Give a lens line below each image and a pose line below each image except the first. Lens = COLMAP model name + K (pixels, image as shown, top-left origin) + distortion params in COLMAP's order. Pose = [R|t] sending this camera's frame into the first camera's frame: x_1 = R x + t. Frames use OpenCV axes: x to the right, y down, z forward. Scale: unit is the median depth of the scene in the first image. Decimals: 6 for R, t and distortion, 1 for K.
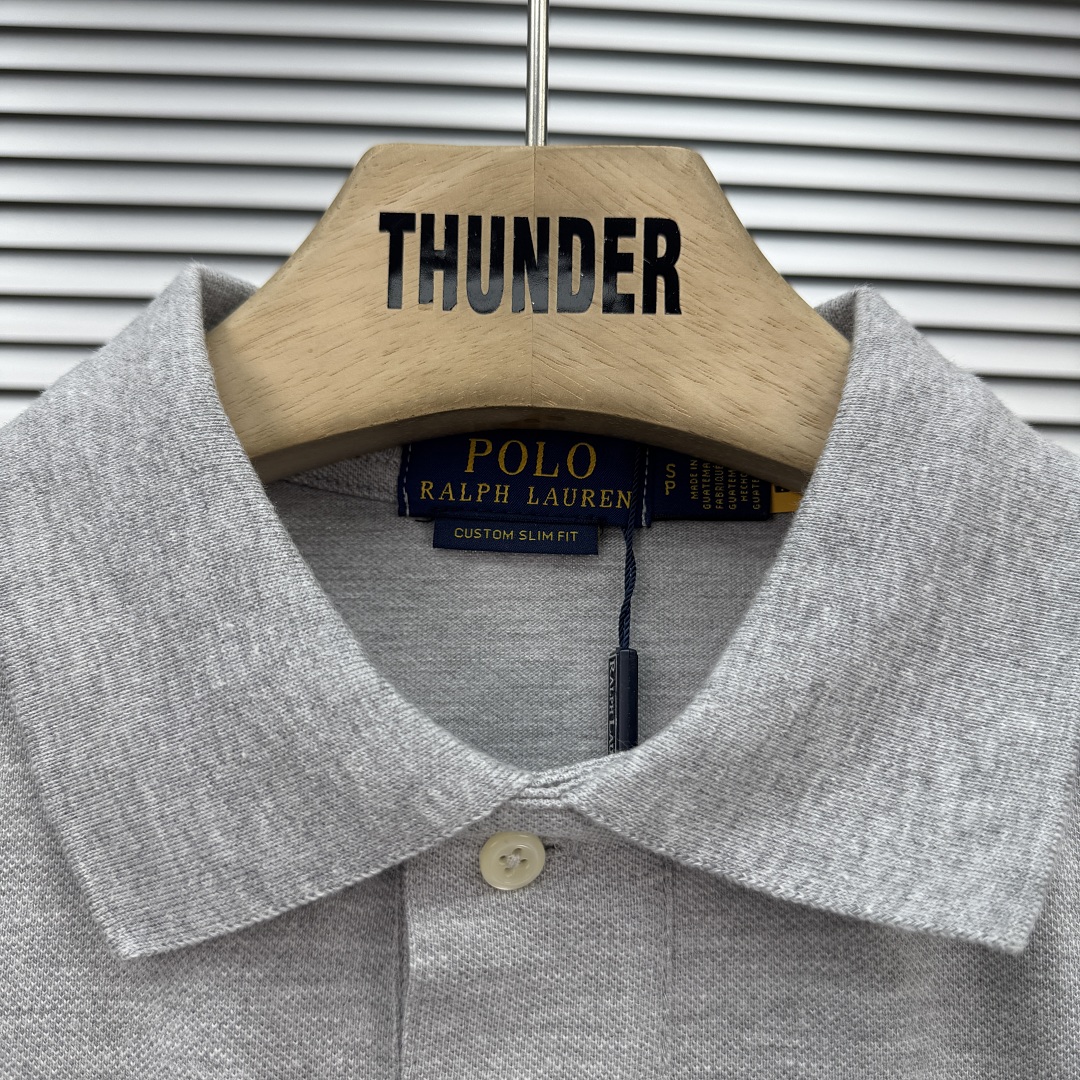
lens RADIAL K [[1004.8, 0, 542.4], [0, 1004.8, 532.1], [0, 0, 1]] dist [0.004685, 0.000000]
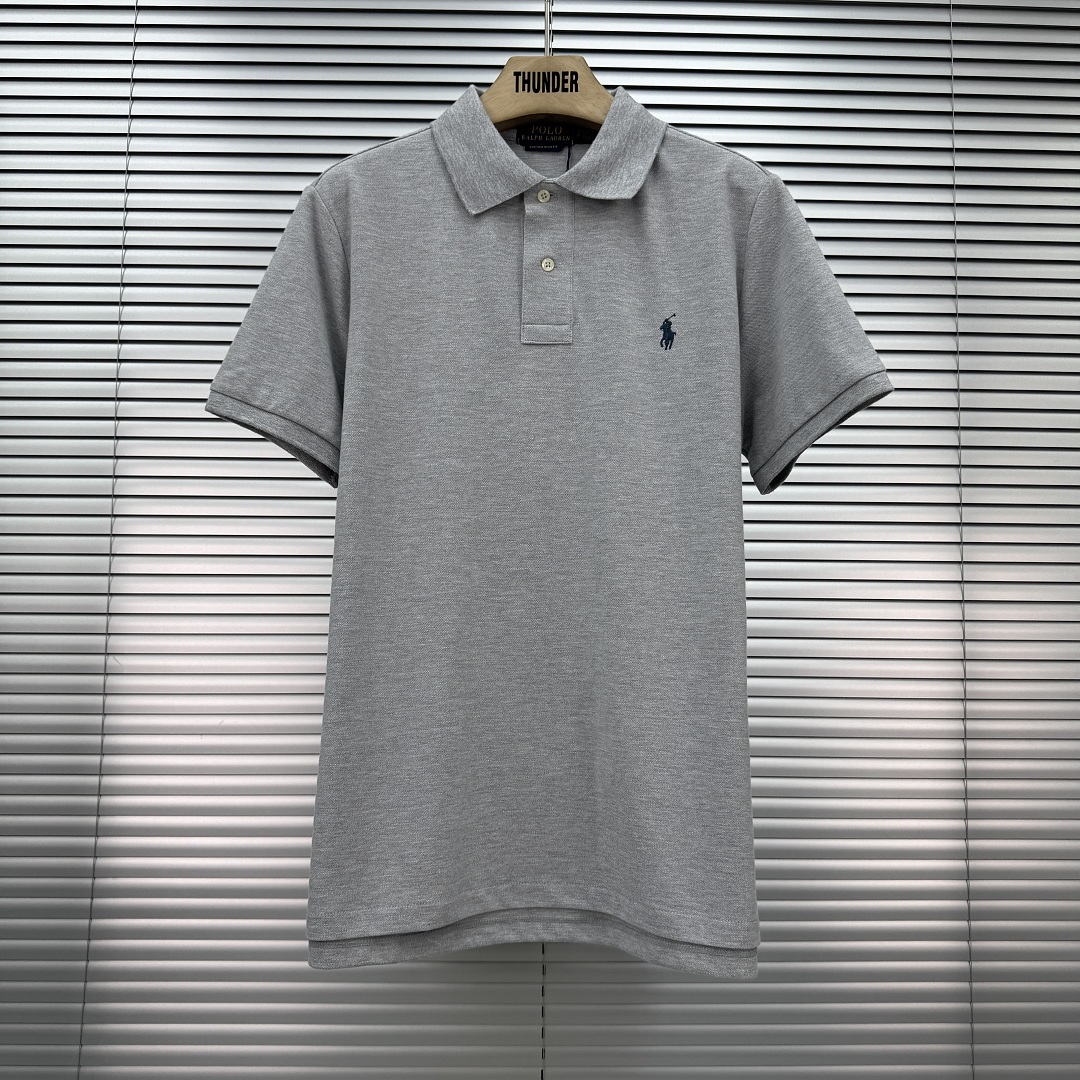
lens RADIAL K [[1004.8, 0, 534.8], [0, 1004.8, 573.4], [0, 0, 1]] dist [0.004685, 0.000000]
pose [[0.999316, -0.013479, -0.034440, 0.074410], [0.017098, 0.994108, 0.107033, 1.655530], [0.032794, -0.107549, 0.993659, -4.286748]]
